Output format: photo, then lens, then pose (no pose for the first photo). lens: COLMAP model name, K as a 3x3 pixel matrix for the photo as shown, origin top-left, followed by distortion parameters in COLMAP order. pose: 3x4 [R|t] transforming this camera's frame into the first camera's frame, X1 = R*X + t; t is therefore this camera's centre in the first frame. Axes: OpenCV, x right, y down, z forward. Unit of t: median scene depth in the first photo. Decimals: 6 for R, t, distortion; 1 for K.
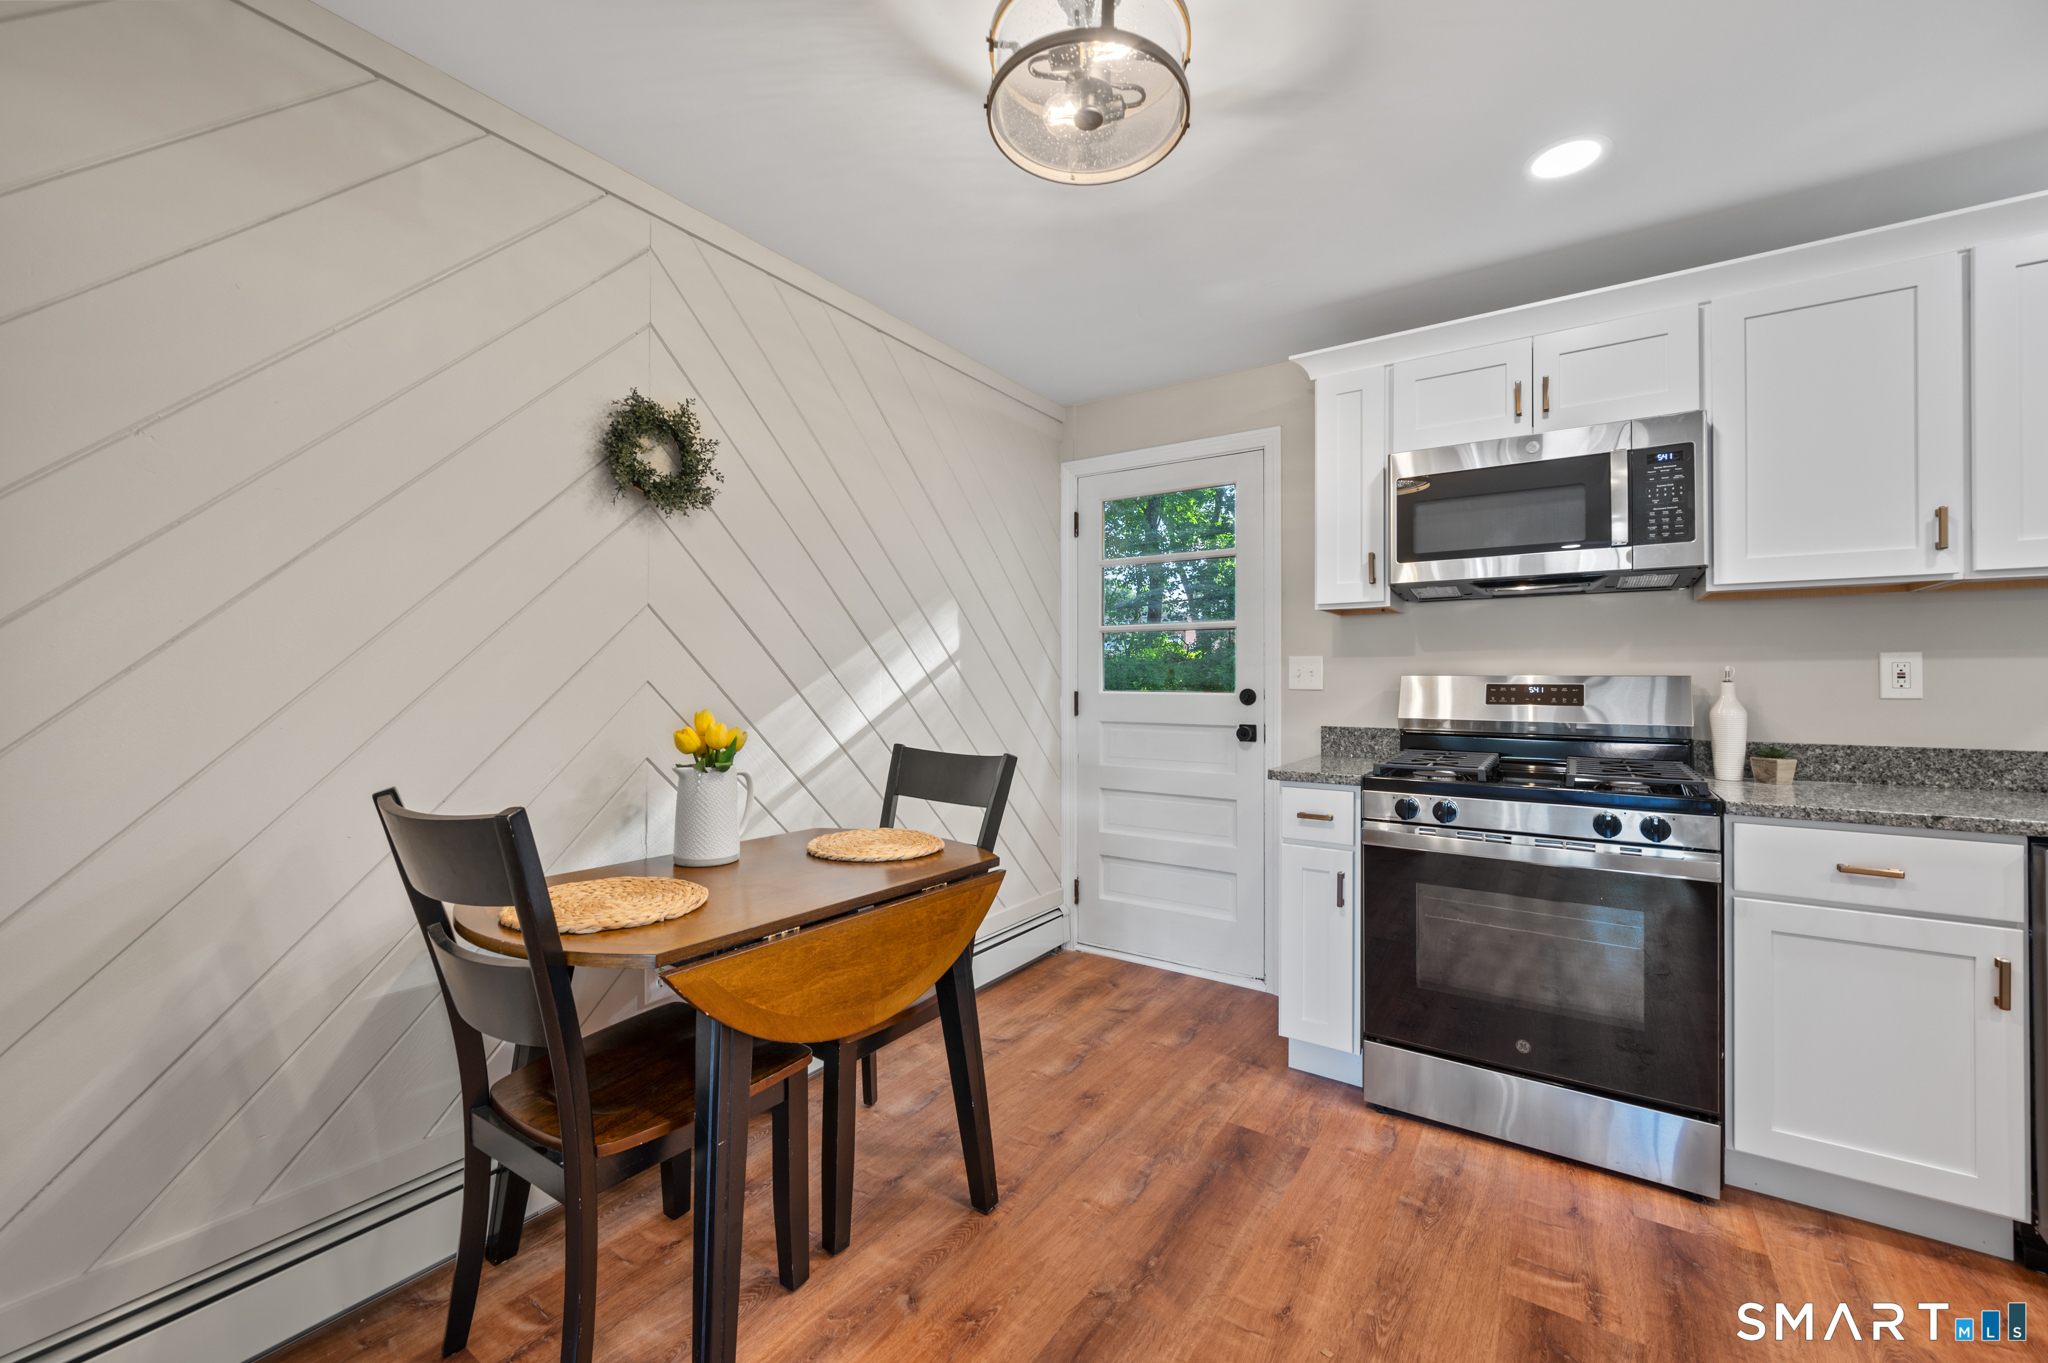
lens RADIAL K [[807.4, 0, 1029.9], [0, 807.4, 676.4], [0, 0, 1]] dist [0.000521, -0.000098]
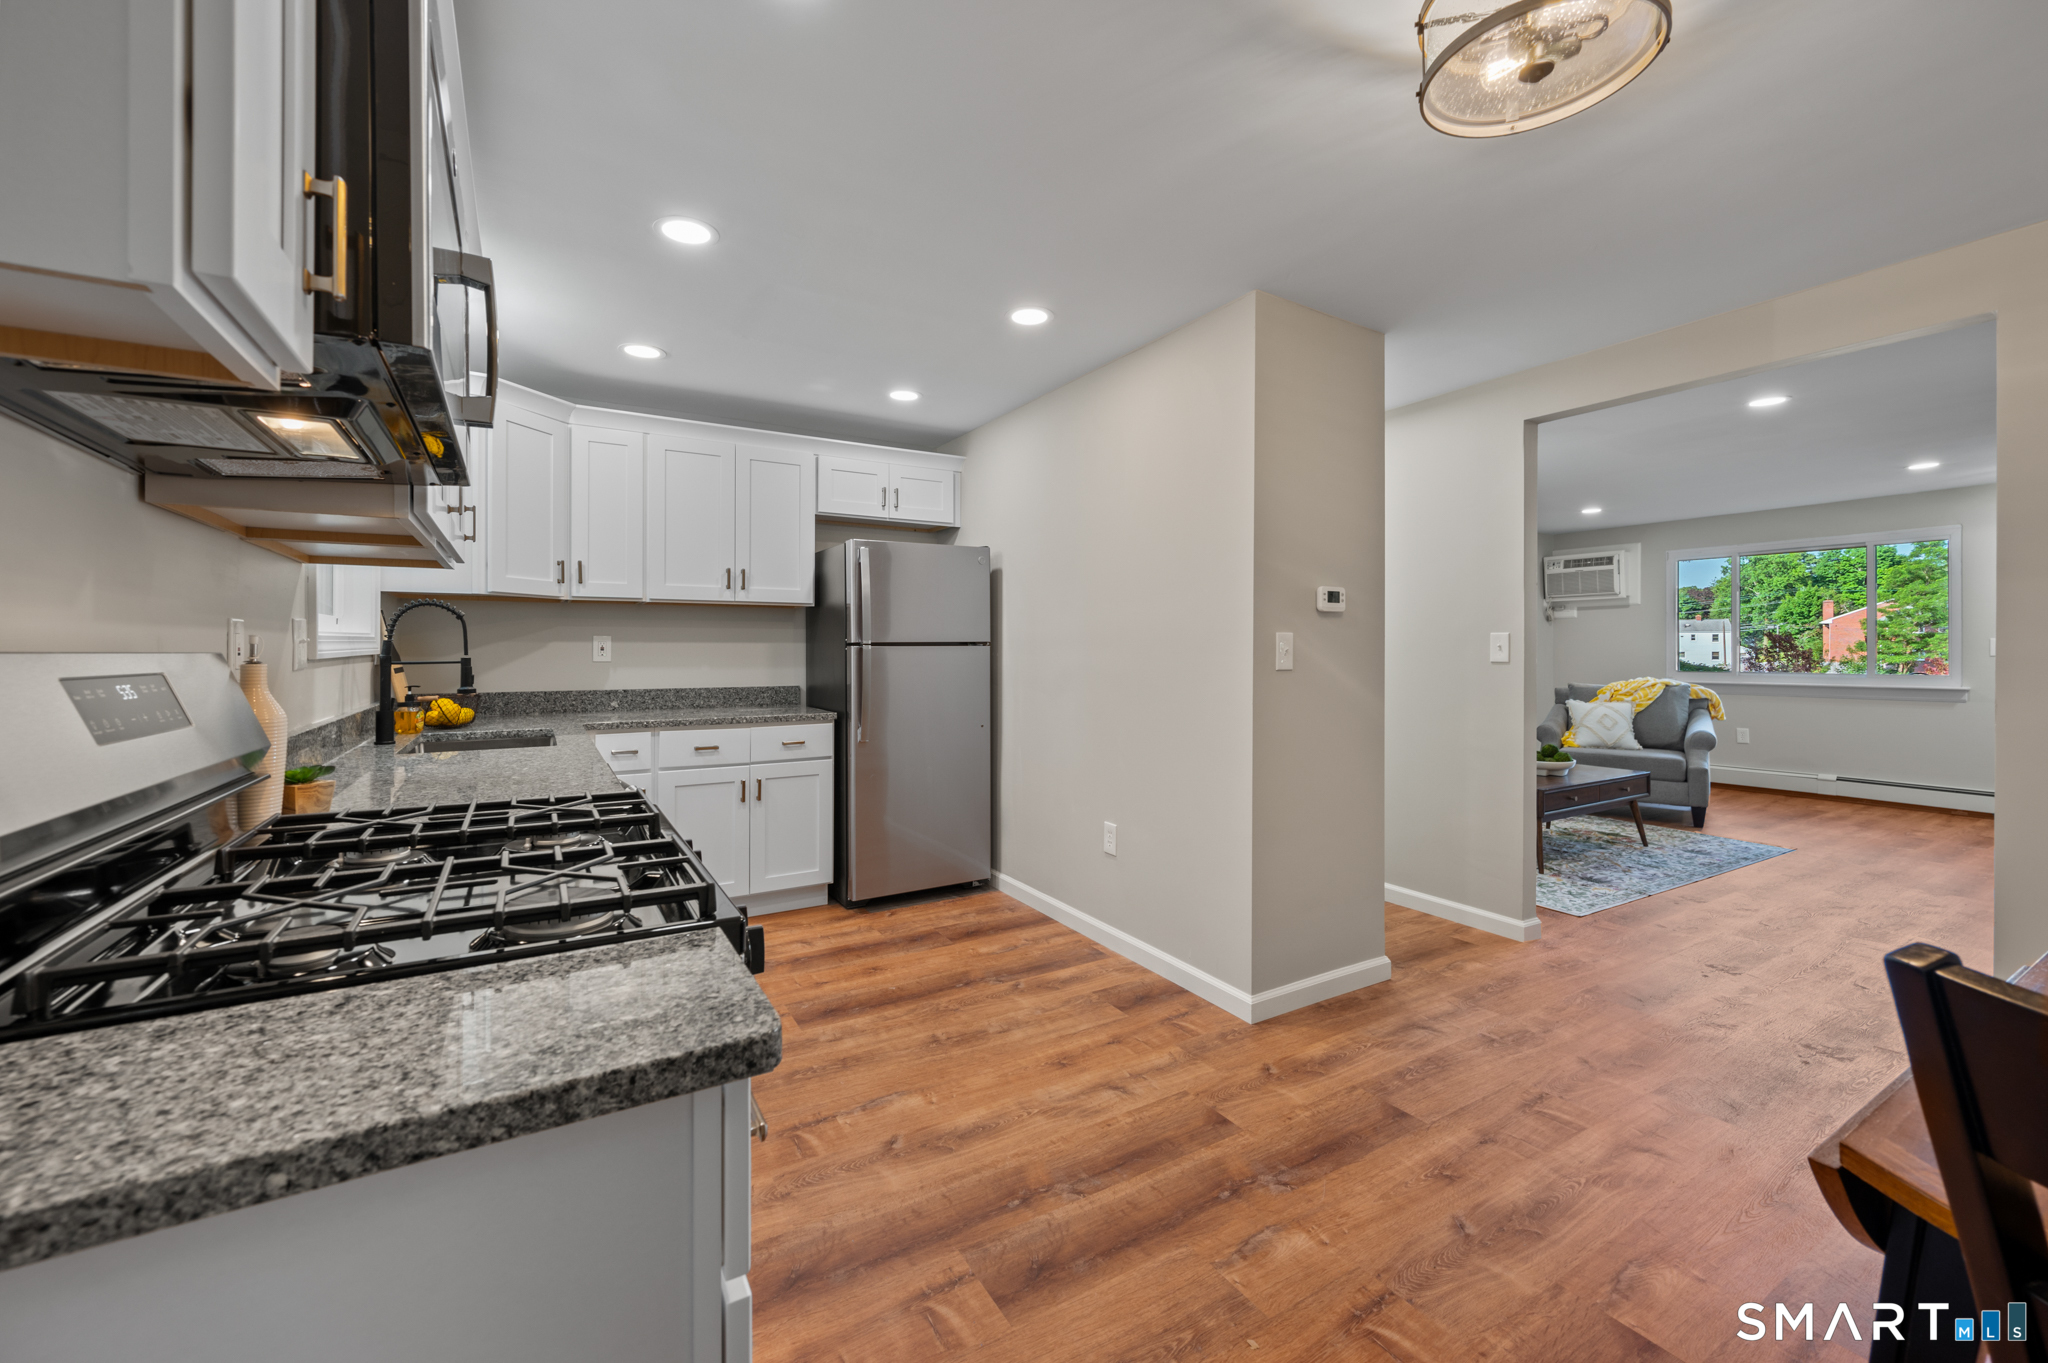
lens RADIAL K [[821.1, 0, 1026.3], [0, 821.1, 650.0], [0, 0, 1]] dist [0.000878, -0.000633]
pose [[-0.904908, -0.003623, 0.425593, 0.131837], [-0.006116, 0.999971, -0.004491, -0.003338], [-0.425564, -0.006667, -0.904904, 1.378307]]
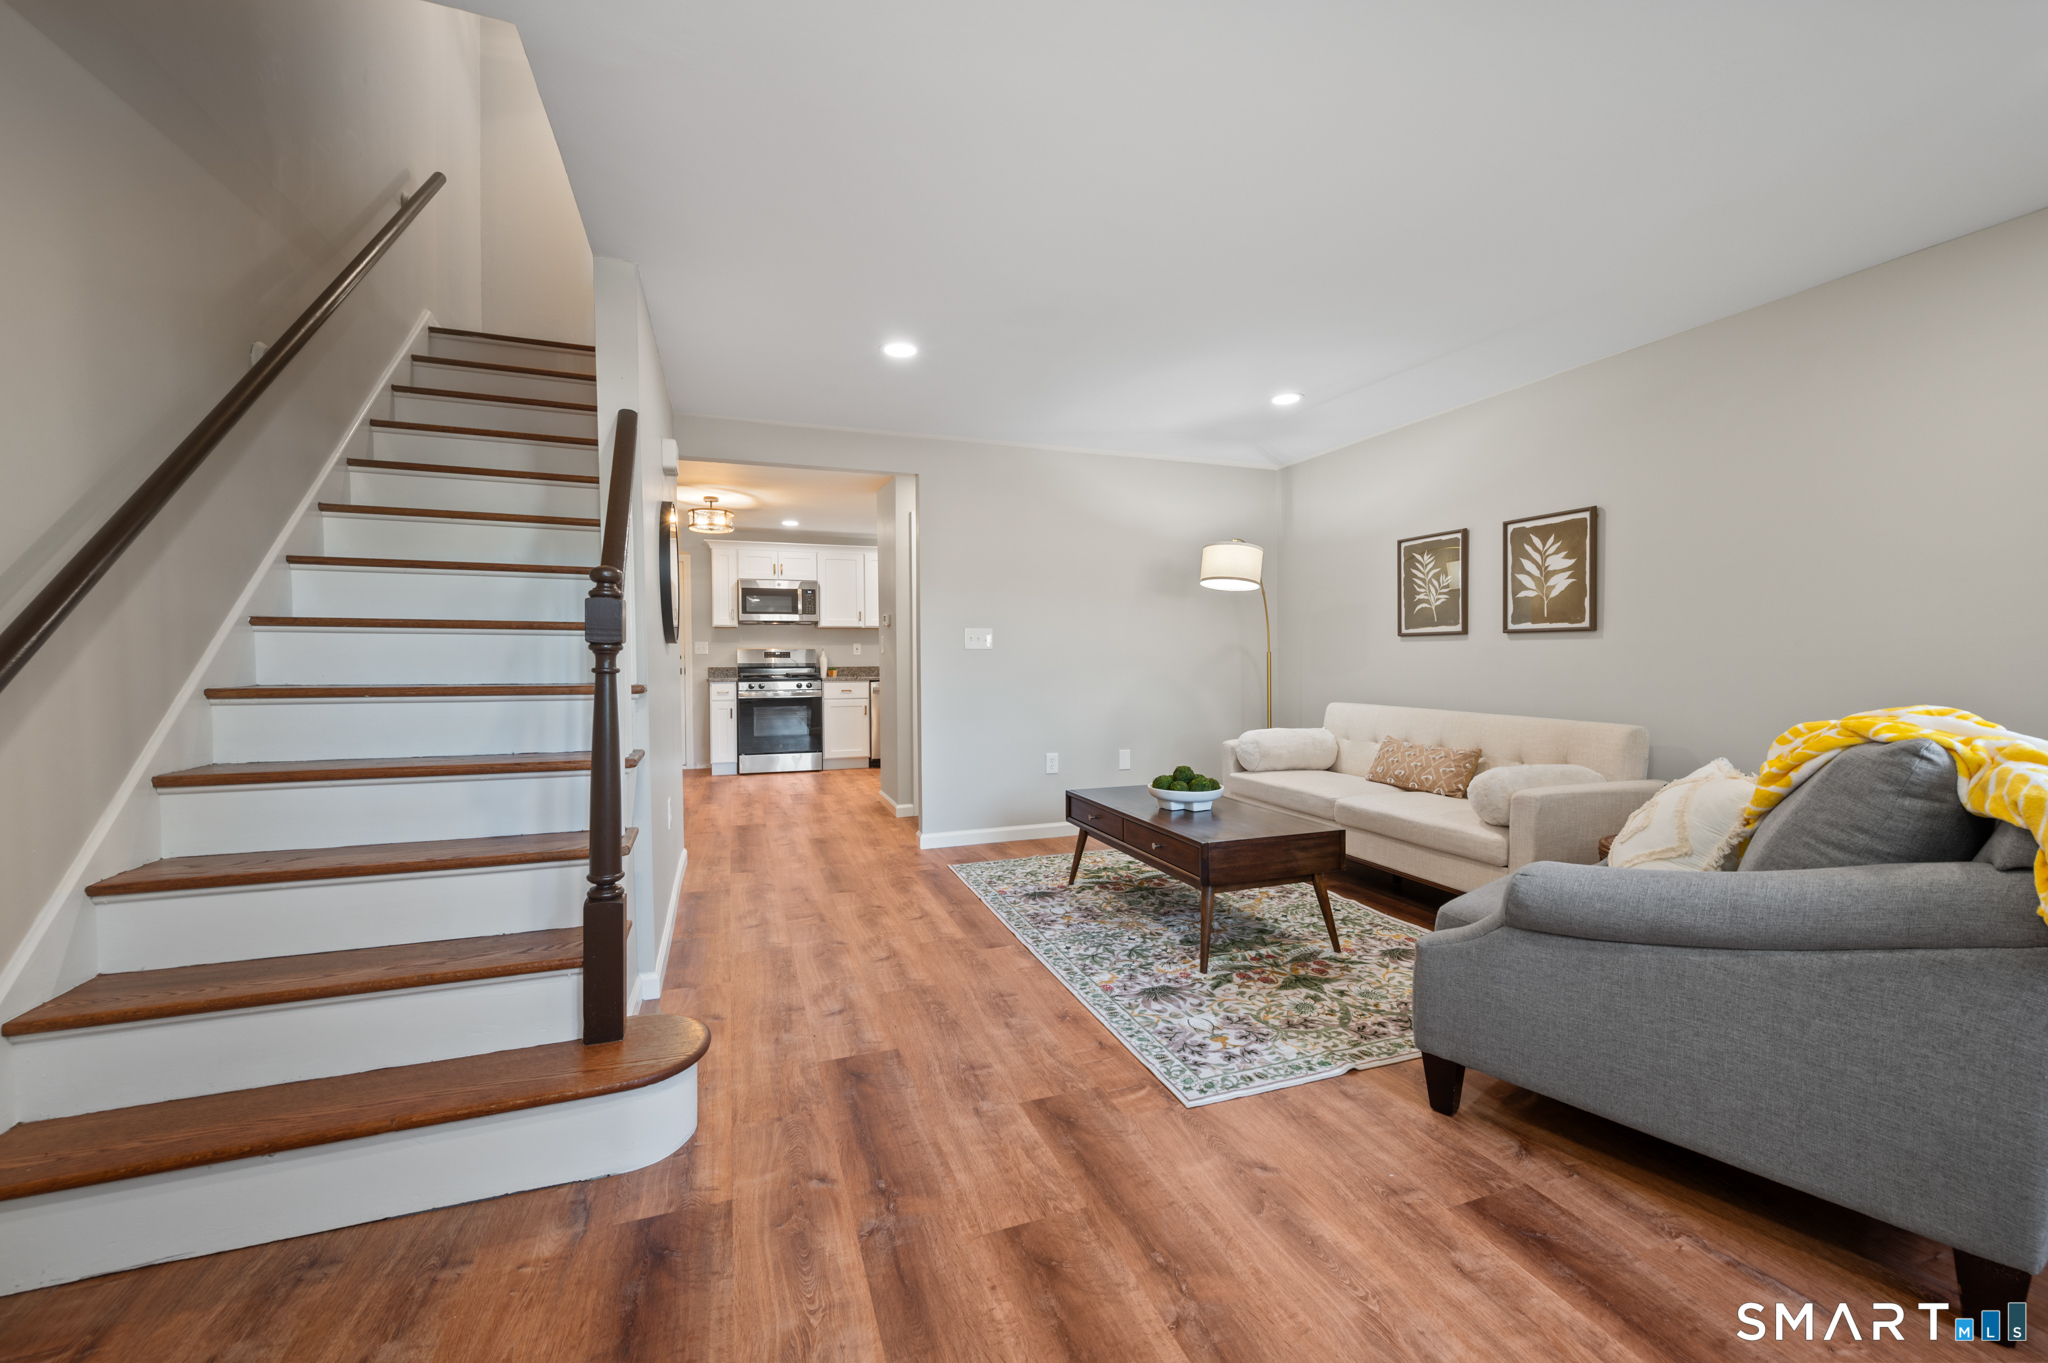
lens RADIAL K [[807.4, 0, 1029.9], [0, 807.4, 676.4], [0, 0, 1]] dist [0.000521, -0.000098]
pose [[0.582371, -0.019905, 0.812679, -1.737474], [0.003583, 0.999753, 0.021919, 0.048900], [-0.812915, -0.009853, 0.582299, -2.098228]]
